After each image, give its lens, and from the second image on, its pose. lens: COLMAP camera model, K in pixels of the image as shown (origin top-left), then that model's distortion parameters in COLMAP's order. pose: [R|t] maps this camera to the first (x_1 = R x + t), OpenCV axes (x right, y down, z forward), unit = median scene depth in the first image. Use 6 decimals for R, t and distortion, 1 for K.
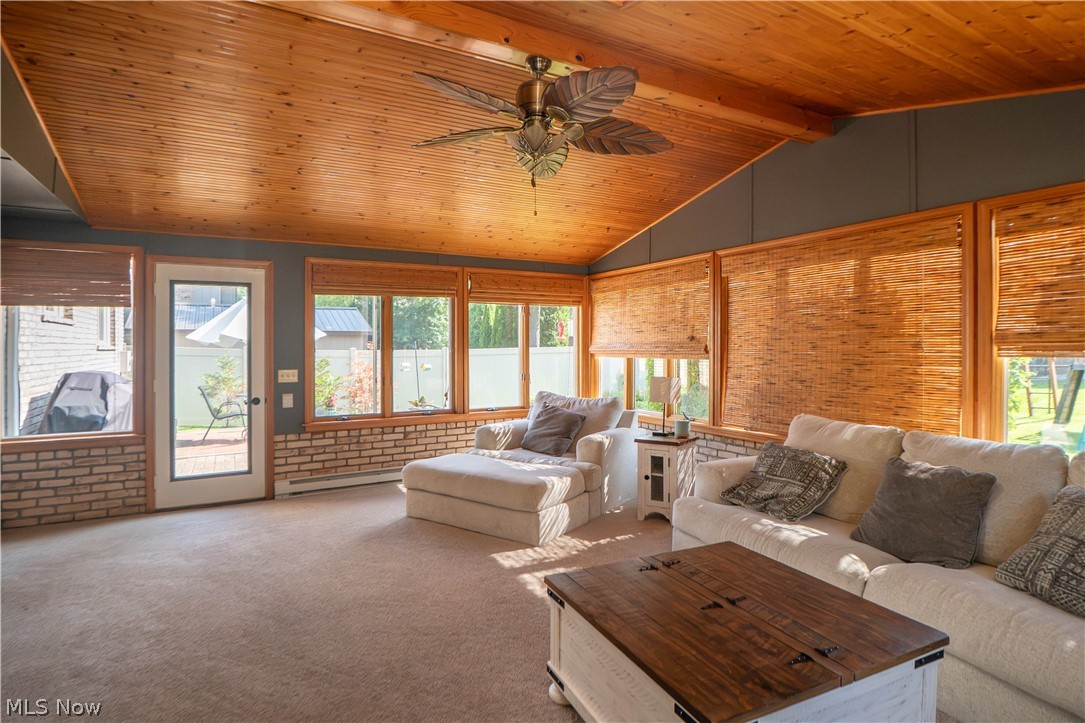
lens RADIAL K [[544.7, 0, 530.3], [0, 544.7, 344.1], [0, 0, 1]] dist [-0.032687, 0.000454]
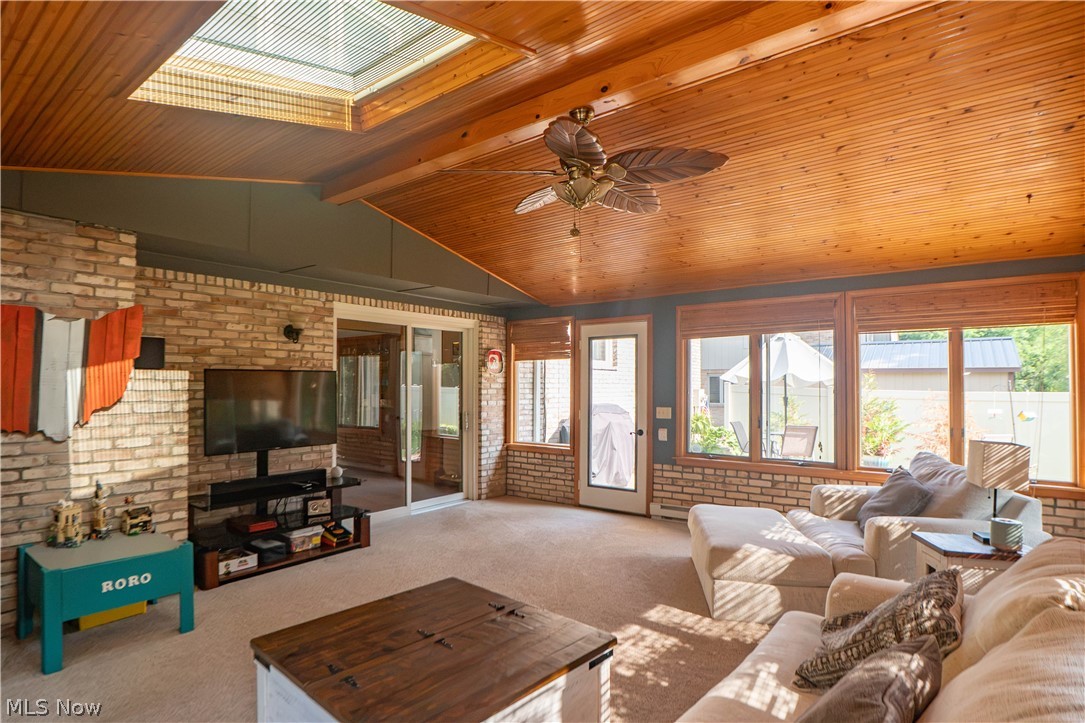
lens RADIAL K [[564.1, 0, 537.2], [0, 564.1, 372.9], [0, 0, 1]] dist [-0.039288, 0.000260]
pose [[0.413939, -0.015627, -0.910170, 0.532386], [-0.001288, 0.999842, -0.017752, -0.003753], [0.910304, 0.008520, 0.413853, 0.273706]]
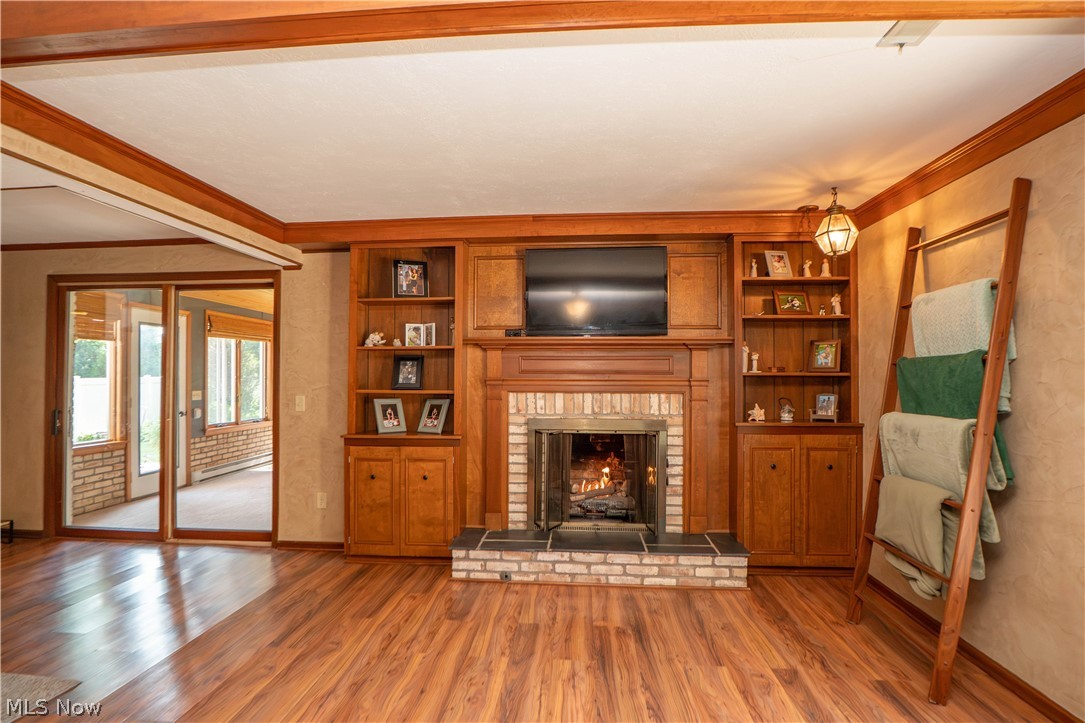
lens RADIAL K [[552.5, 0, 544.8], [0, 552.5, 371.1], [0, 0, 1]] dist [-0.028838, 0.001103]
pose [[0.533341, 0.017735, 0.845715, -1.177608], [-0.006680, 0.999837, -0.016754, 0.014951], [-0.845874, 0.003286, 0.533372, -0.499285]]
